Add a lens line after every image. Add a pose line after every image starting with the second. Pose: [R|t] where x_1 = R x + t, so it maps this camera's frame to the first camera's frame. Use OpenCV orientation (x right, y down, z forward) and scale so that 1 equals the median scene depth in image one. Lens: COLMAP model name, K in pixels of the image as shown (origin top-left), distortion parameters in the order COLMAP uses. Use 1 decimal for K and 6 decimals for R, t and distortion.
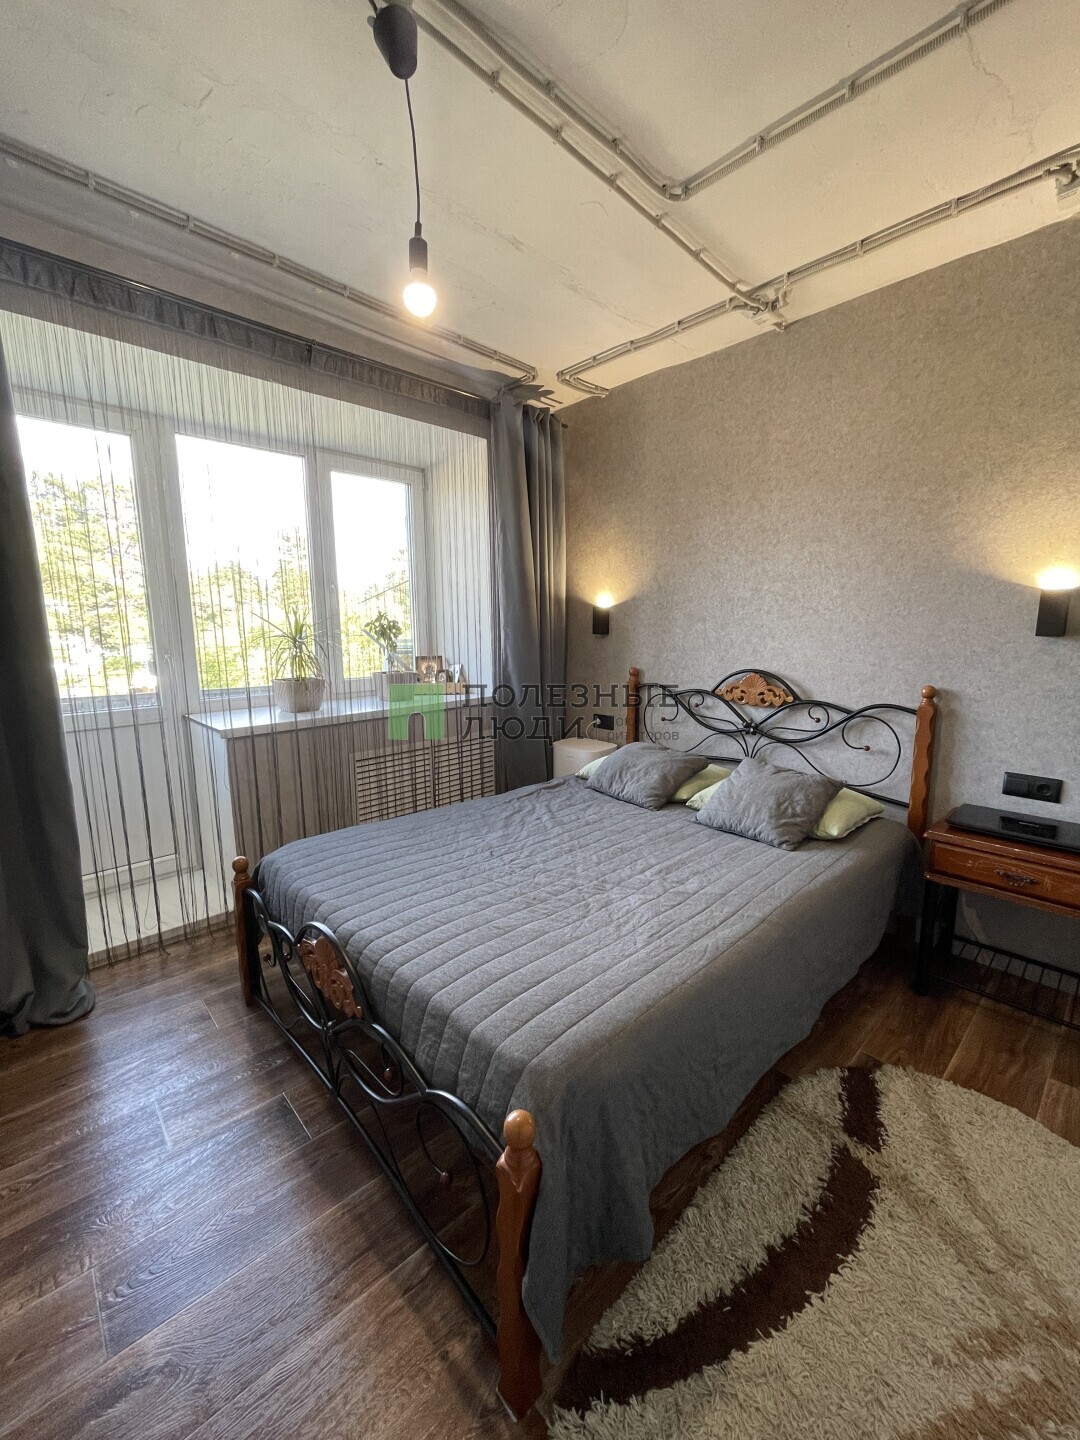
lens RADIAL K [[589.7, 0, 544.5], [0, 589.7, 723.4], [0, 0, 1]] dist [-0.004981, 0.001914]
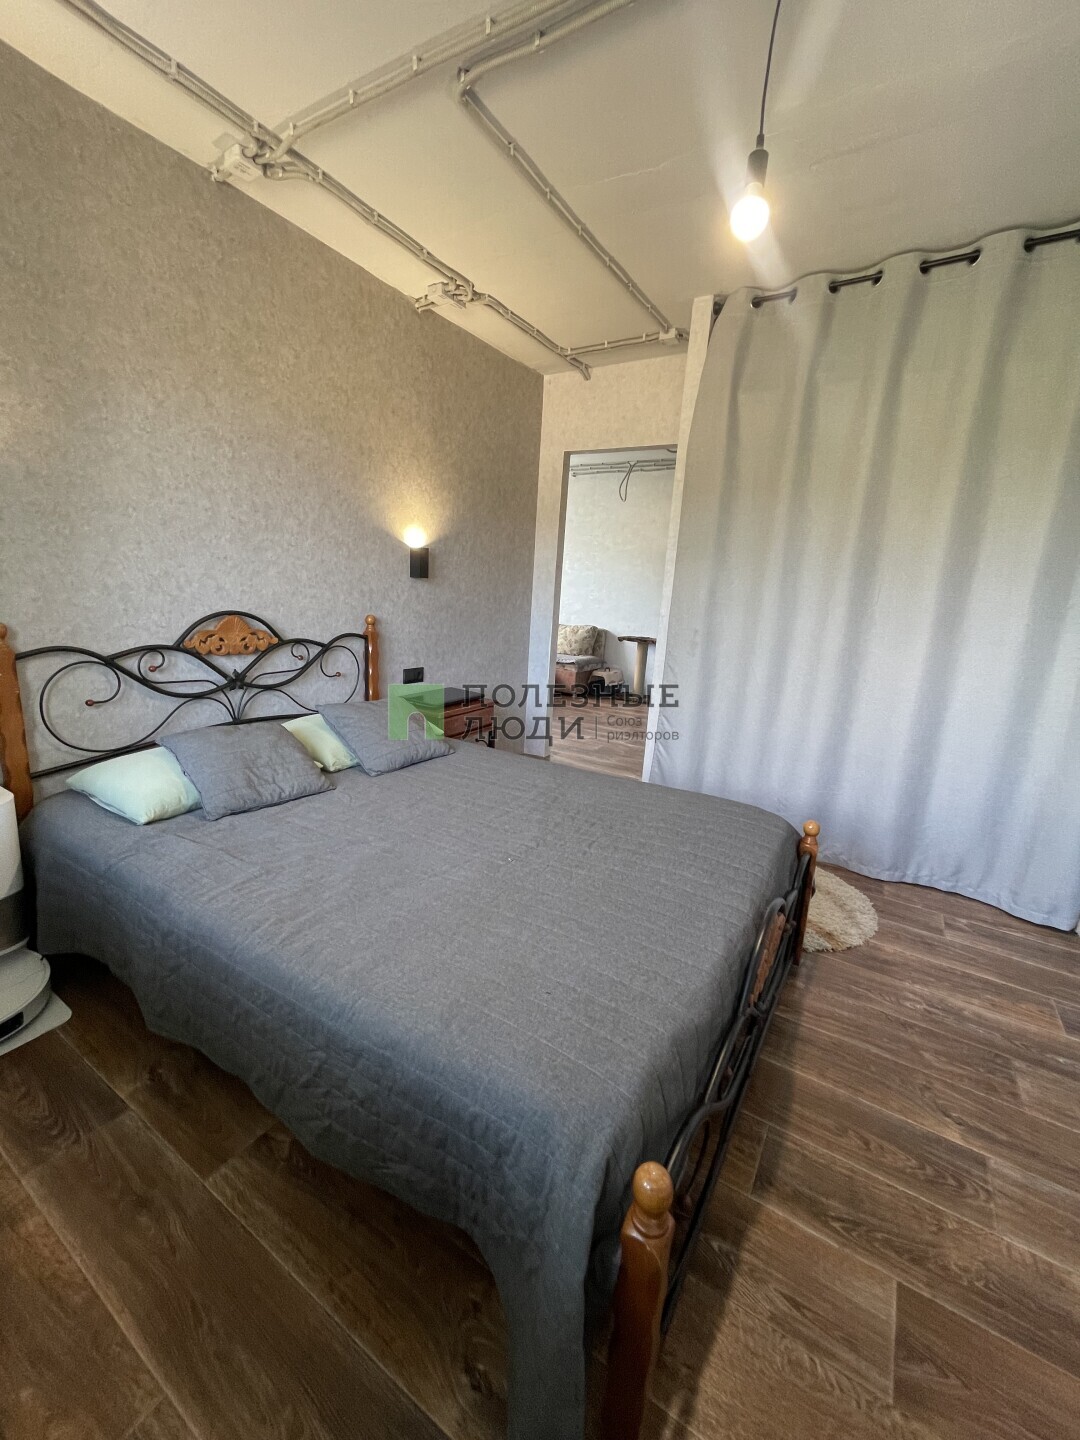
lens RADIAL K [[589.7, 0, 531.6], [0, 589.7, 712.5], [0, 0, 1]] dist [-0.004981, 0.001914]
pose [[-0.251400, -0.230616, 0.940008, -0.588907], [0.085997, 0.962036, 0.259020, -0.138786], [-0.964055, 0.145955, -0.222024, 0.833393]]
